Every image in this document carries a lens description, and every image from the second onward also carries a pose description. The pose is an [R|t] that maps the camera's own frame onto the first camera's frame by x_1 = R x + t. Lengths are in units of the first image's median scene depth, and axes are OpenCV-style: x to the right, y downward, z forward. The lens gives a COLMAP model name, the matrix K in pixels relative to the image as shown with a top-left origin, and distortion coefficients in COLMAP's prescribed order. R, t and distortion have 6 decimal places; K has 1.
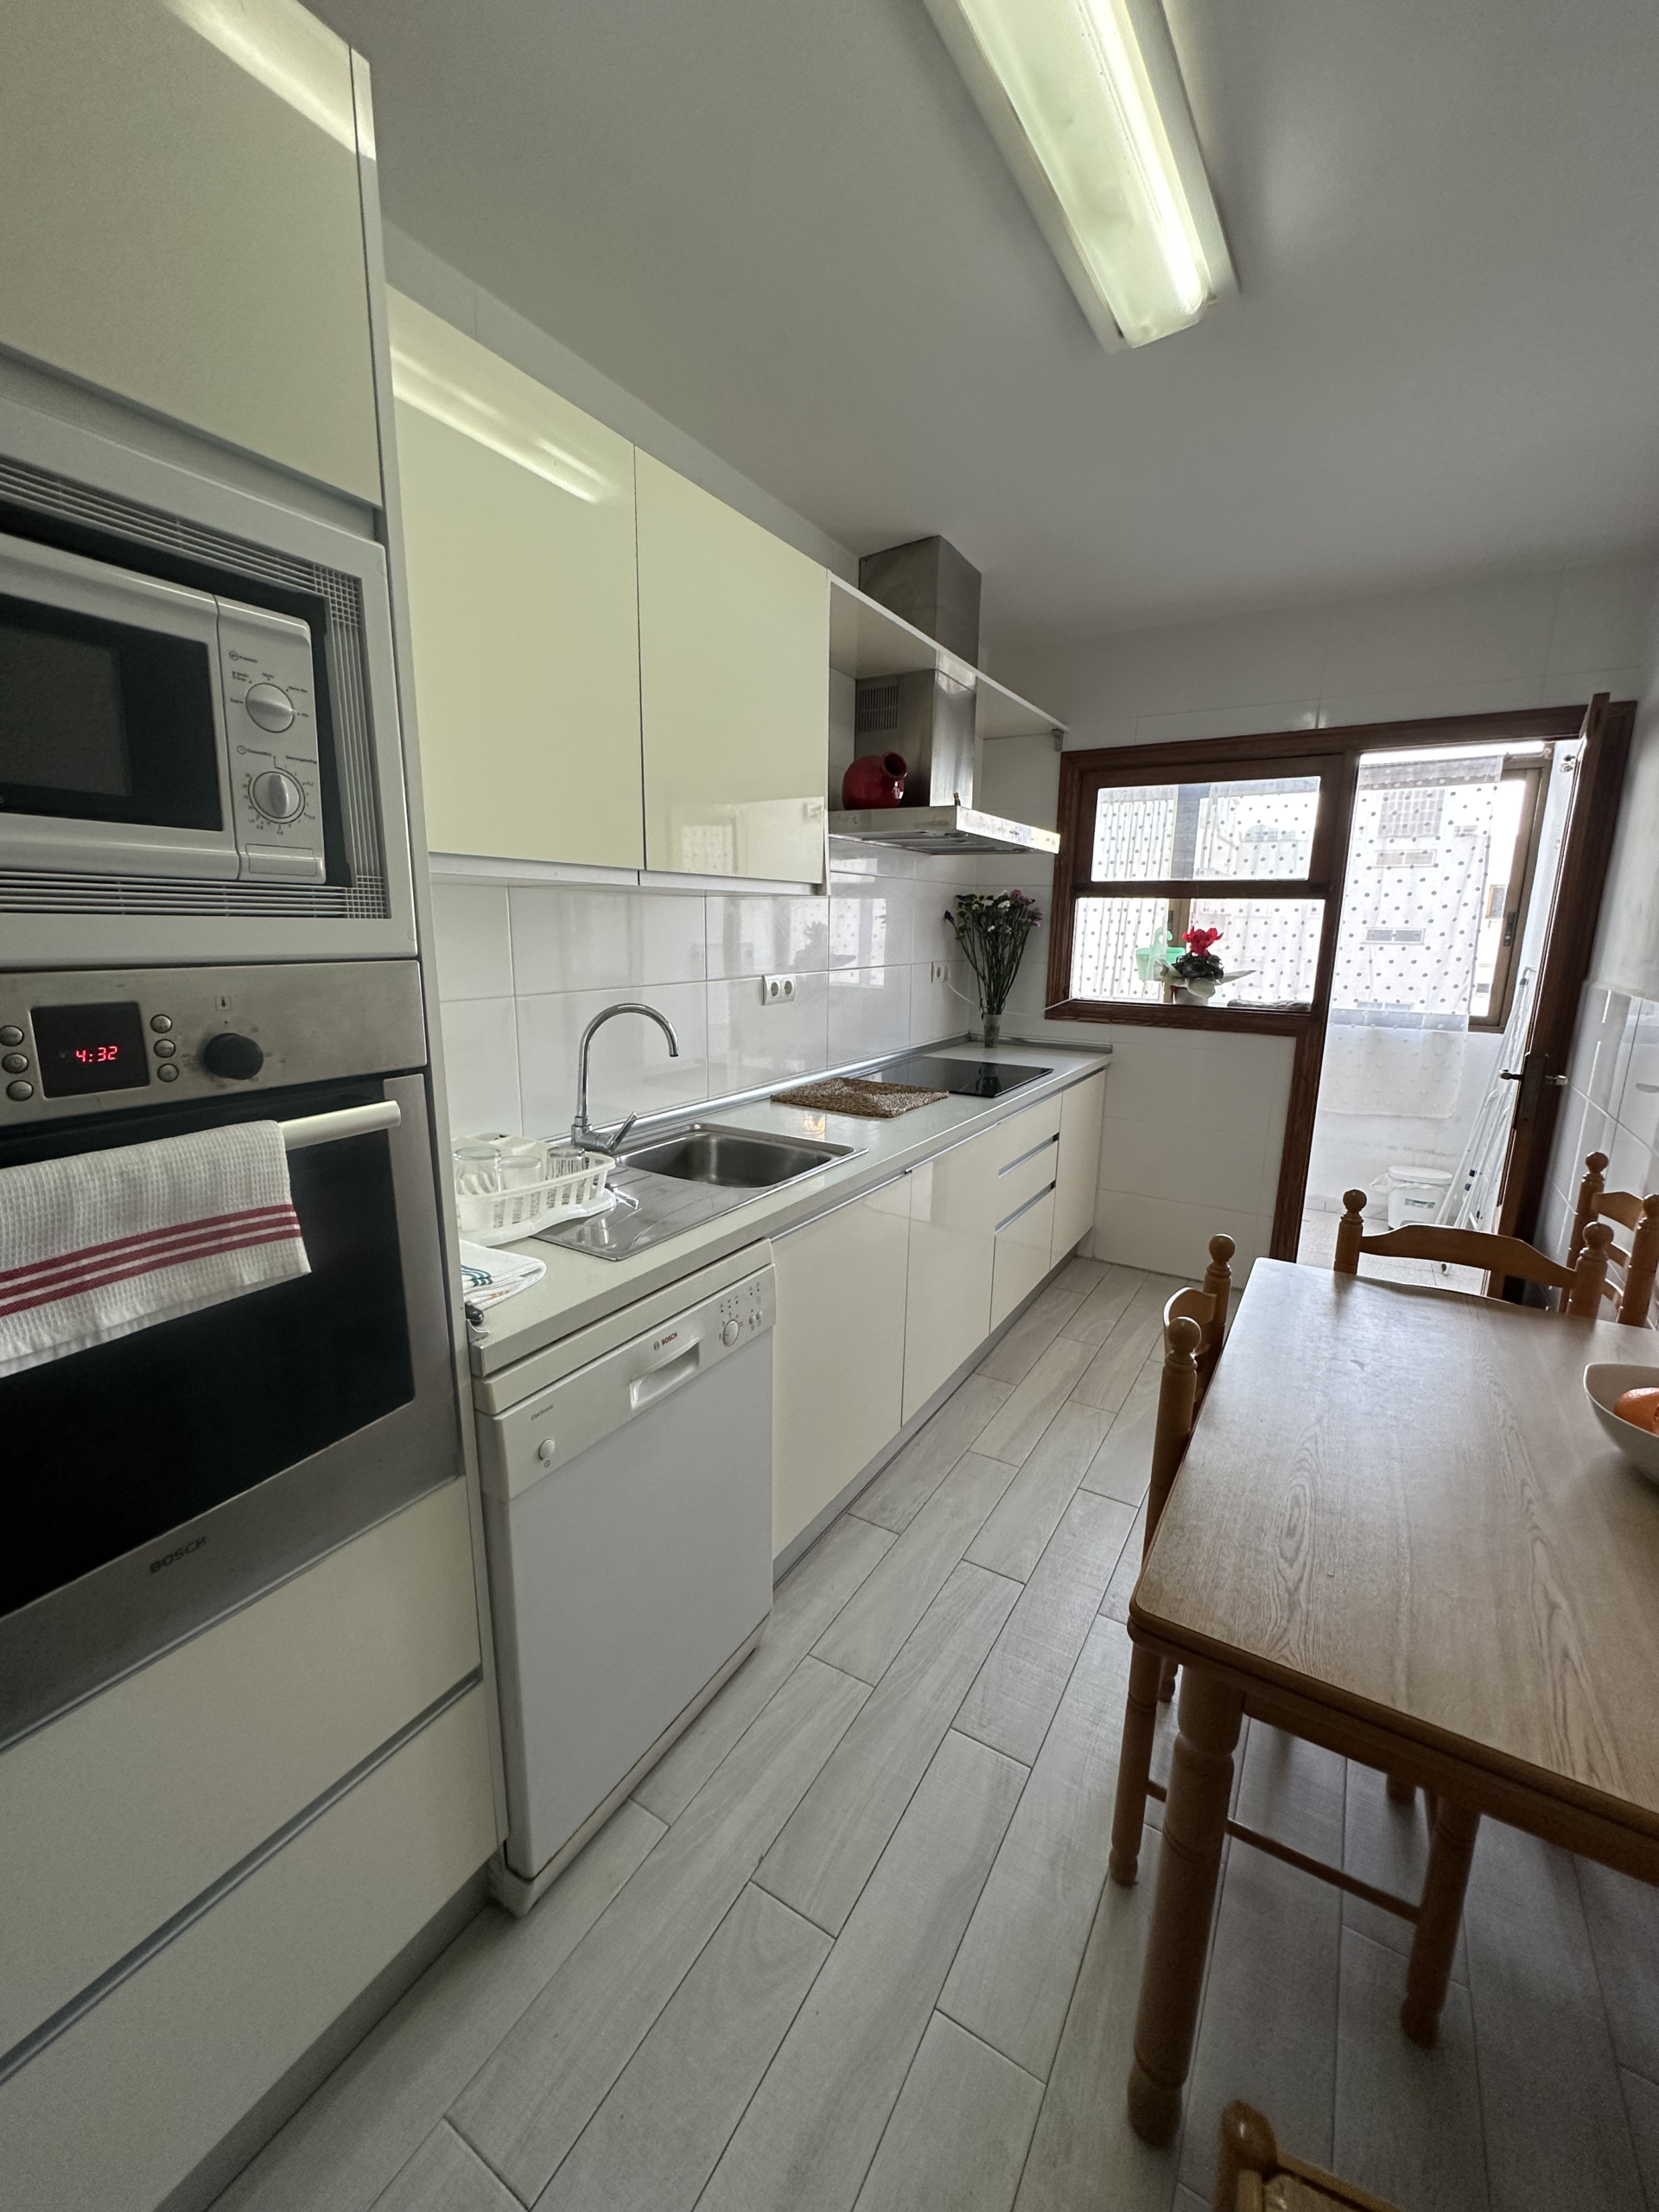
lens RADIAL K [[883.7, 0, 830.7], [0, 883.7, 1104.9], [0, 0, 1]] dist [-0.002776, 0.000266]
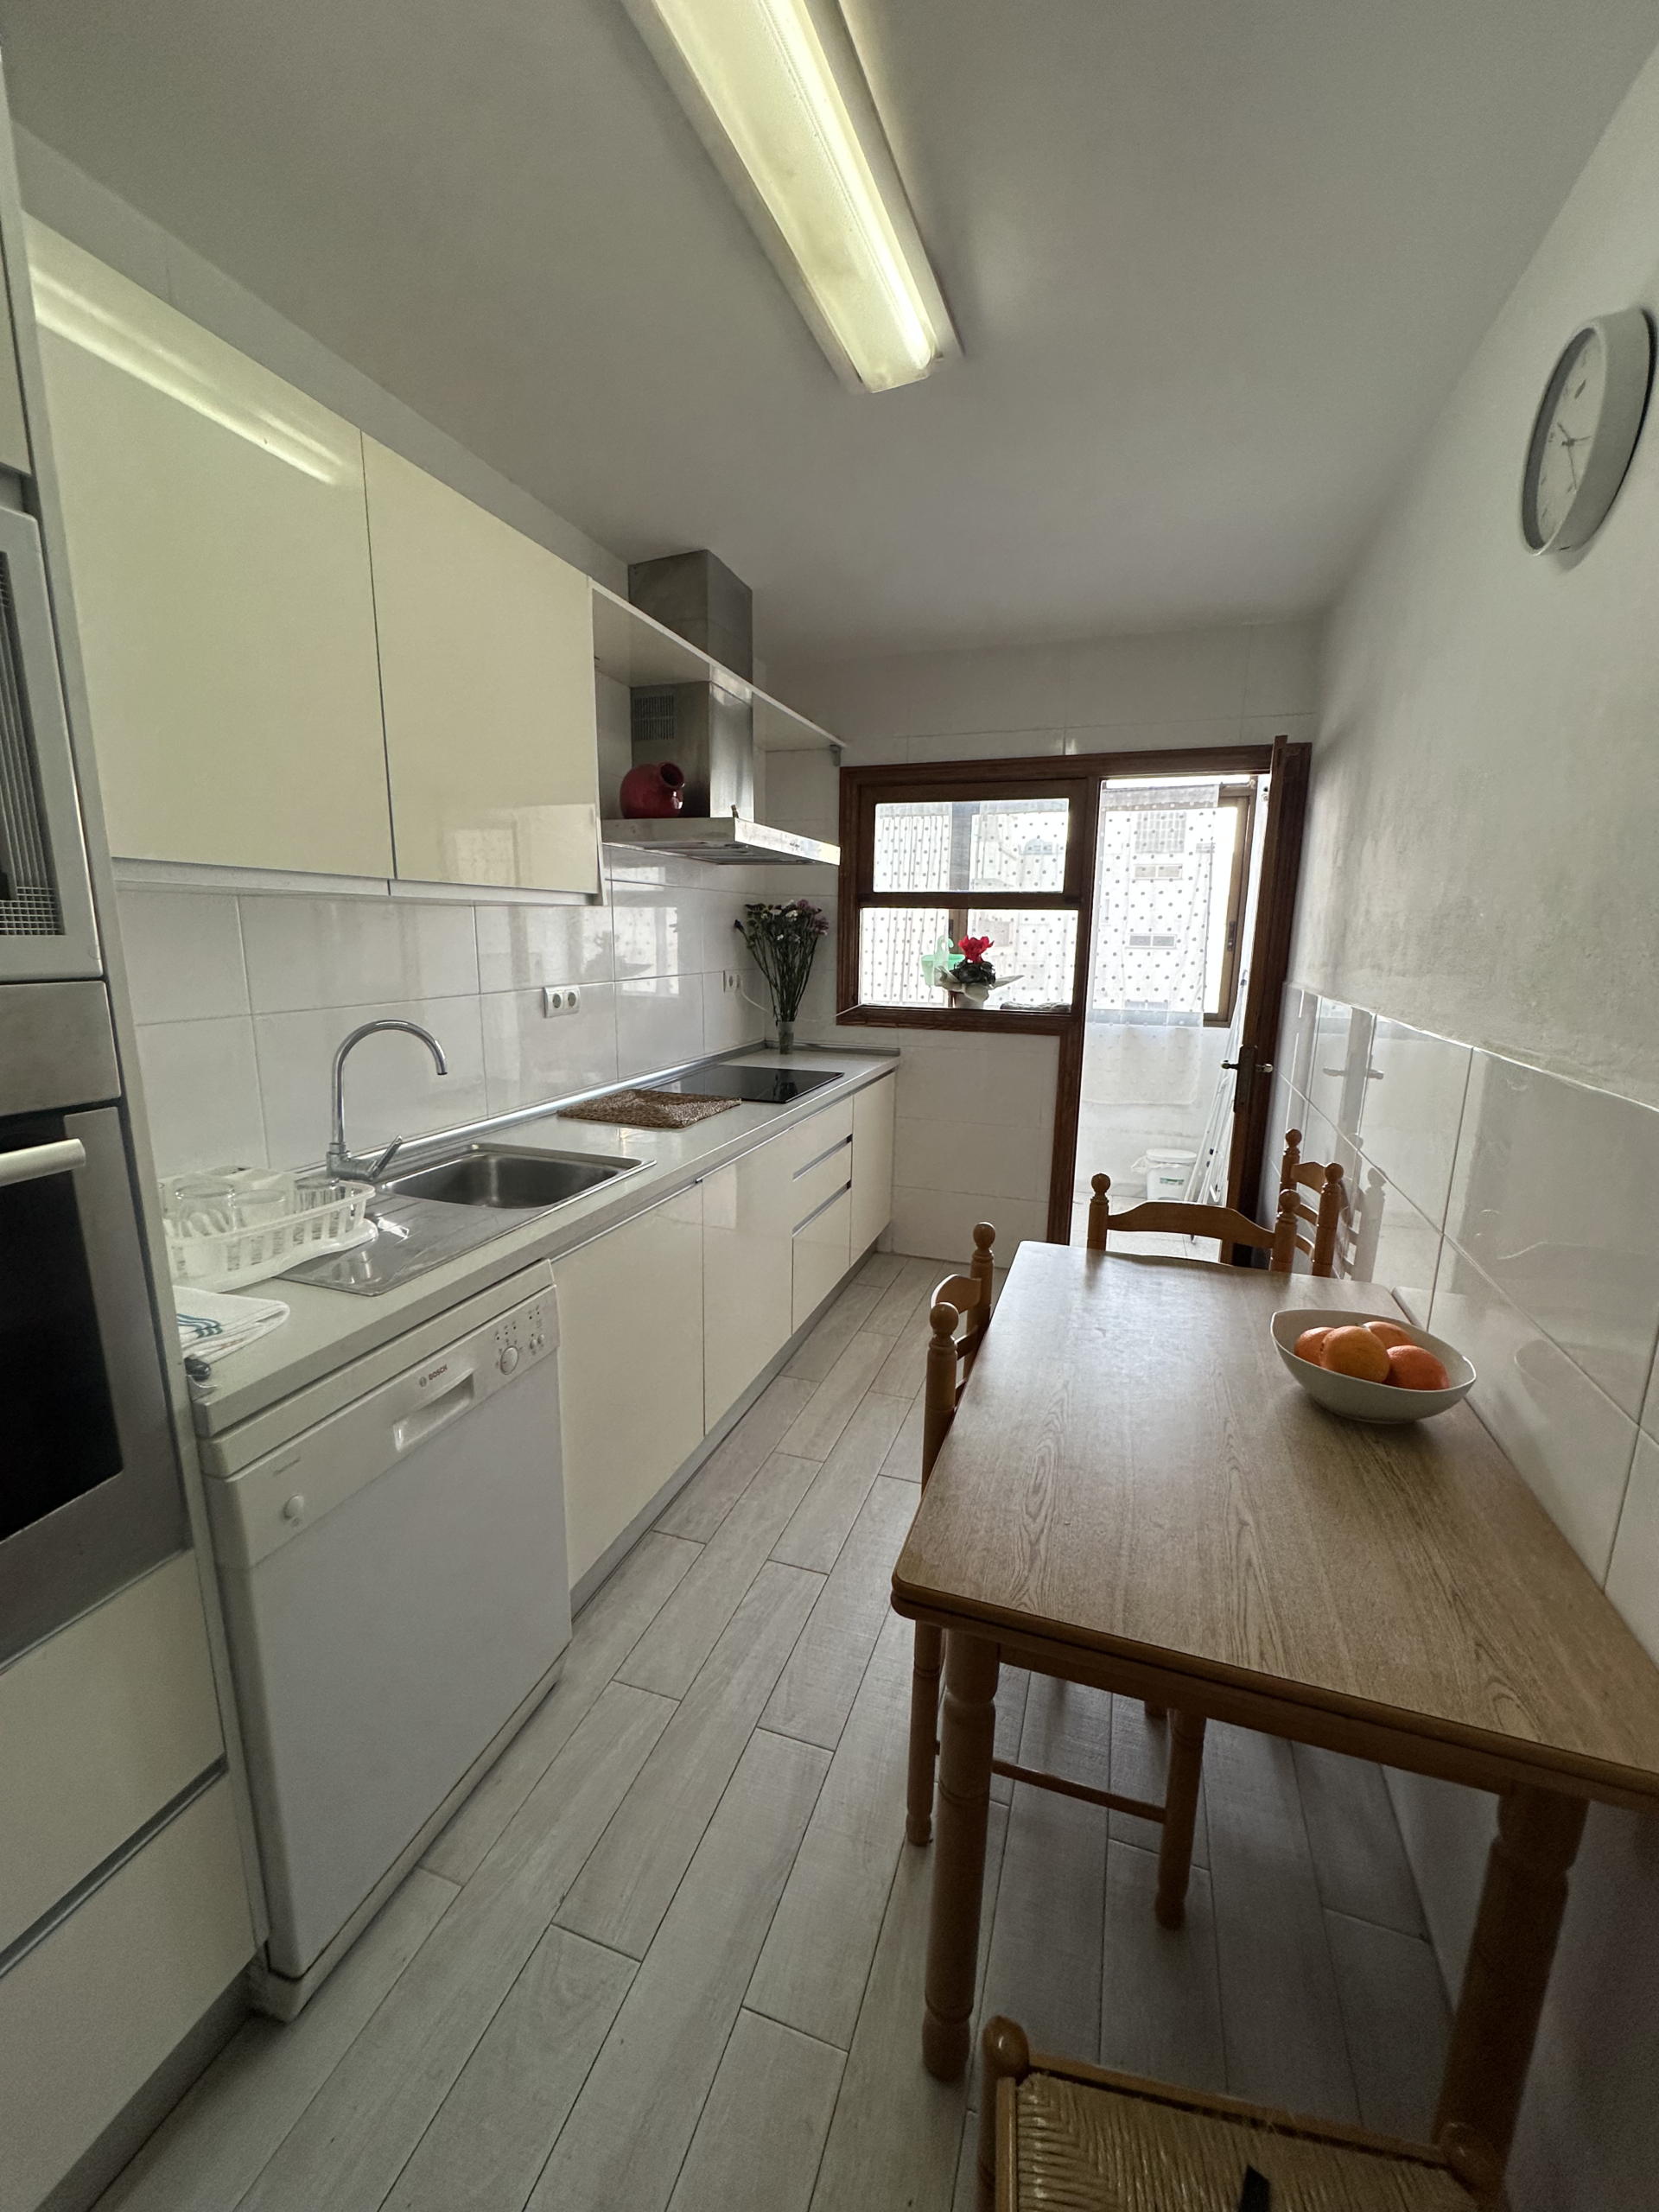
lens RADIAL K [[883.7, 0, 830.7], [0, 883.7, 1104.9], [0, 0, 1]] dist [-0.002776, 0.000266]
pose [[0.977076, -0.041951, 0.208717, 0.038636], [0.043508, 0.999049, -0.002875, -0.001958], [-0.208398, 0.011890, 0.977972, -0.018181]]
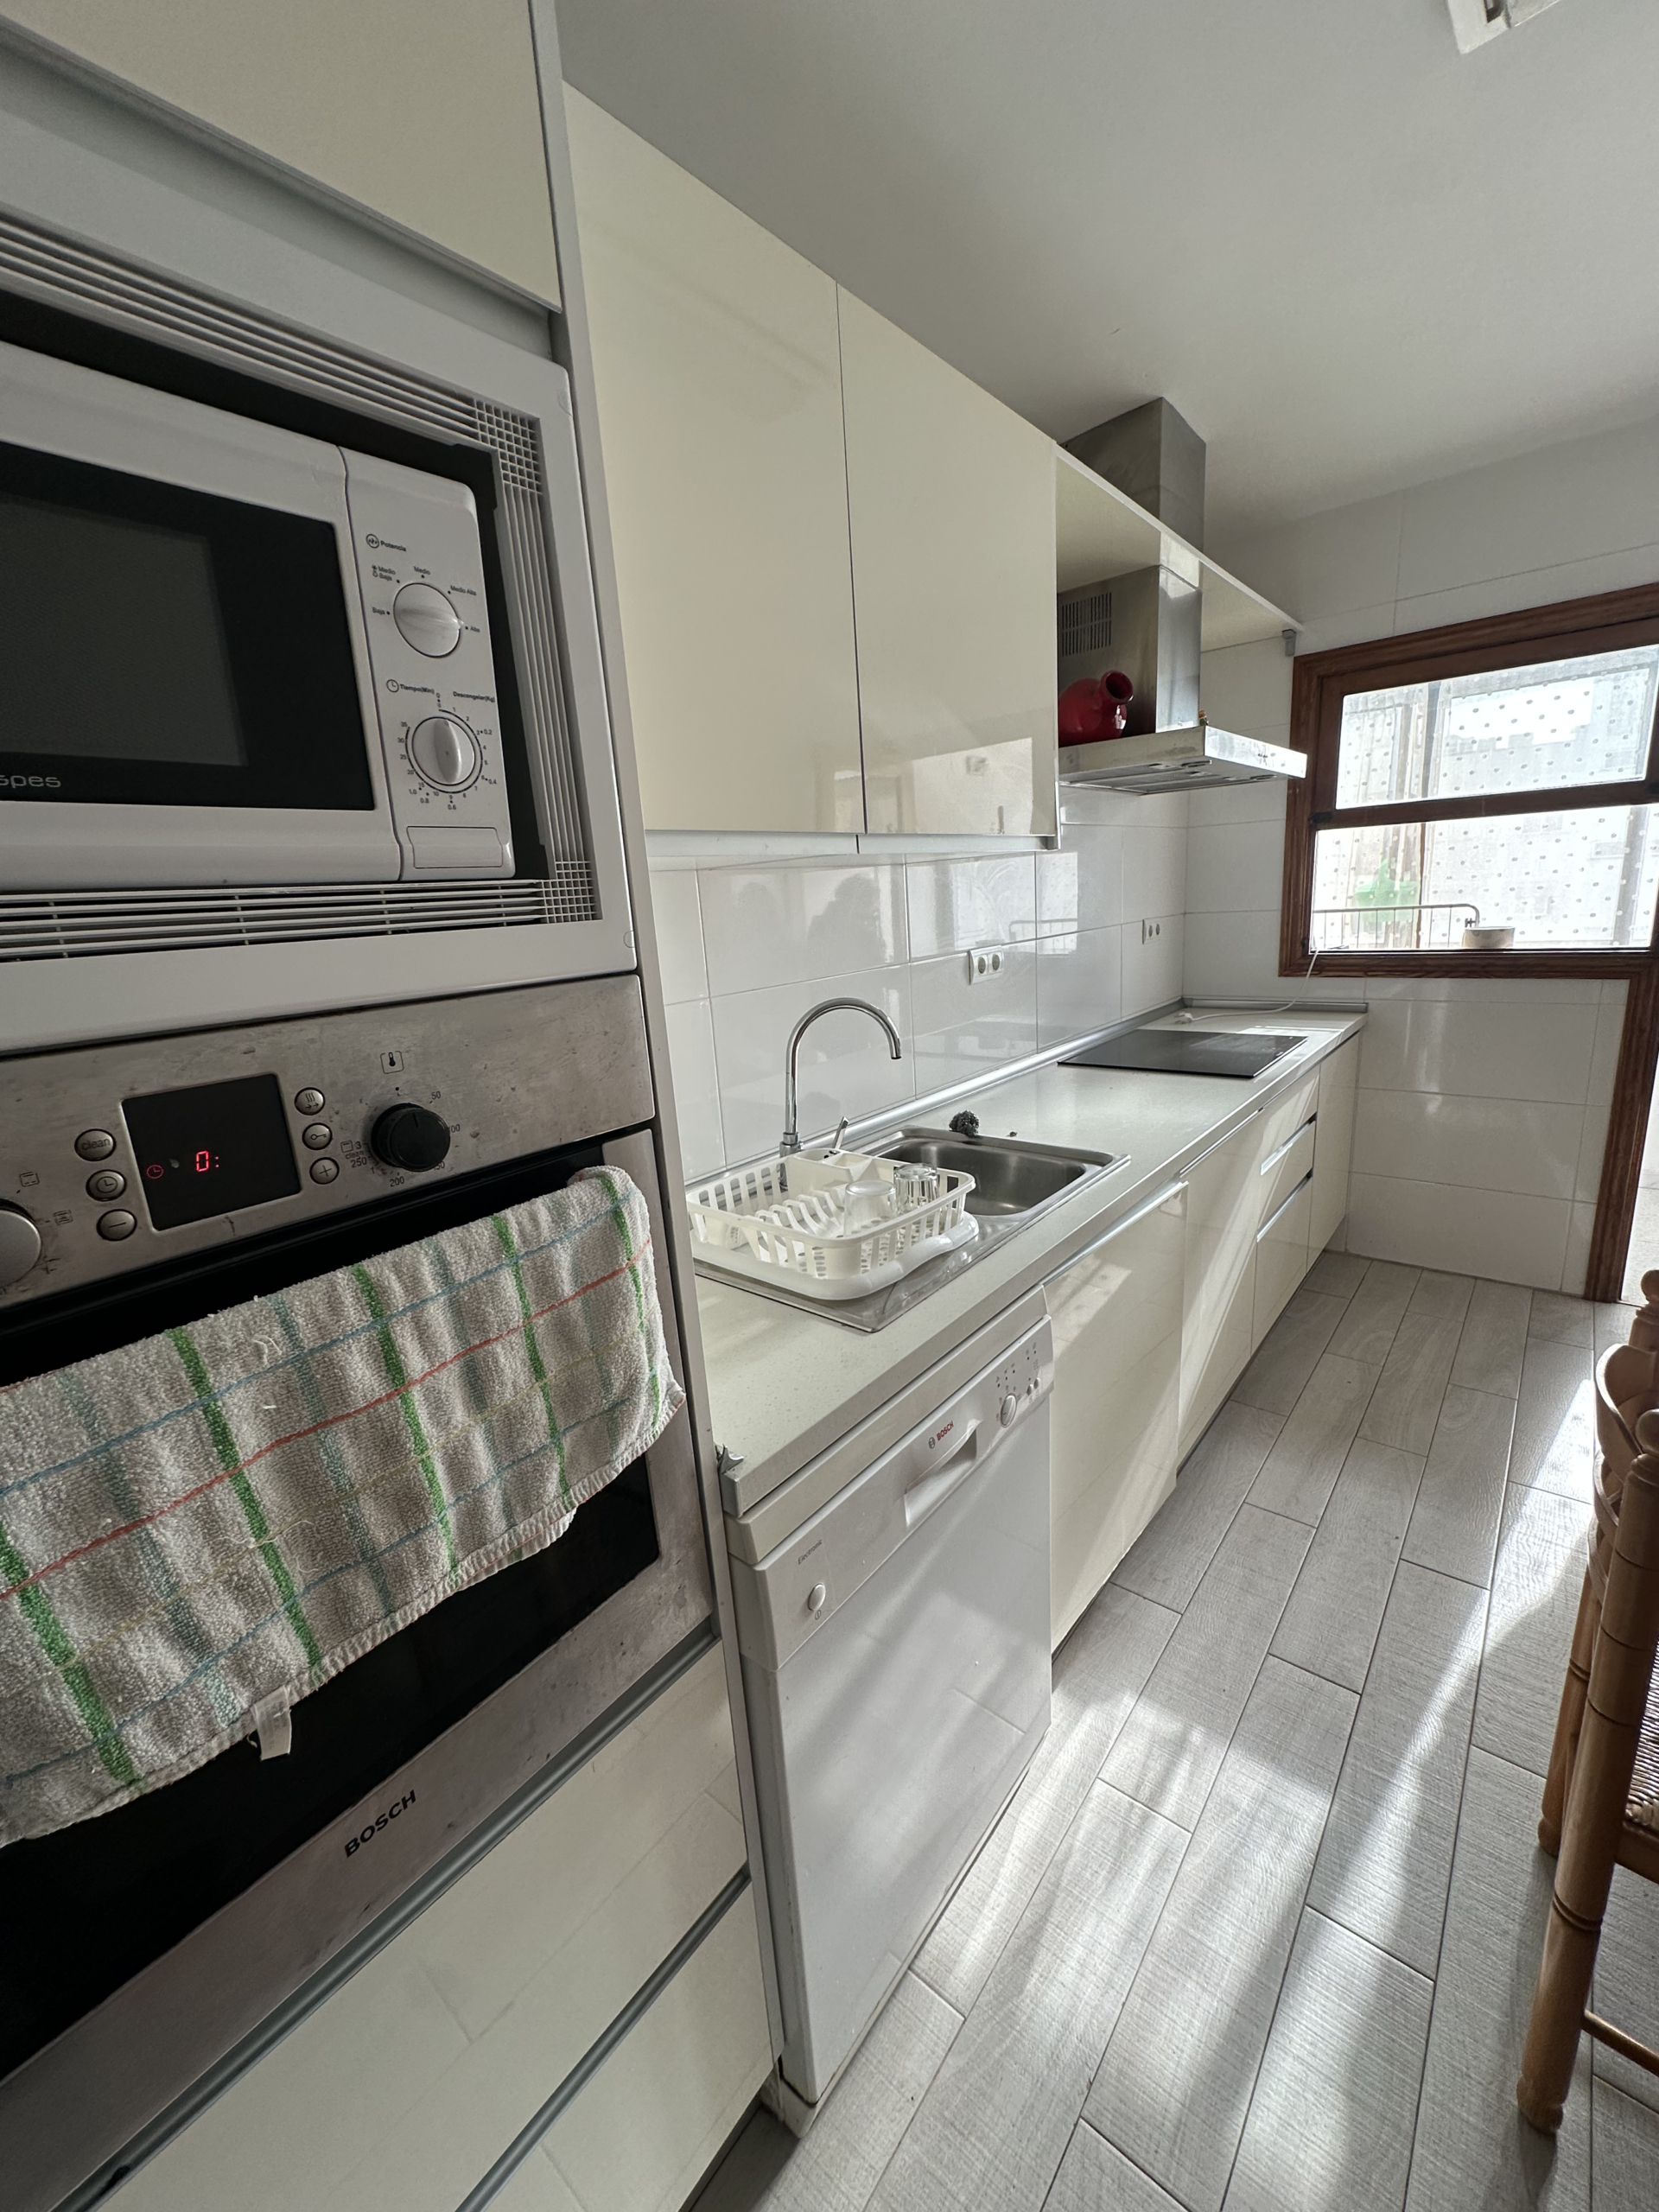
lens RADIAL K [[883.7, 0, 830.7], [0, 883.7, 1104.9], [0, 0, 1]] dist [-0.002776, 0.000266]
pose [[0.985779, -0.042457, -0.162595, -0.124578], [0.047740, 0.998447, 0.028723, -0.044230], [0.161123, -0.036077, 0.986275, 0.194312]]
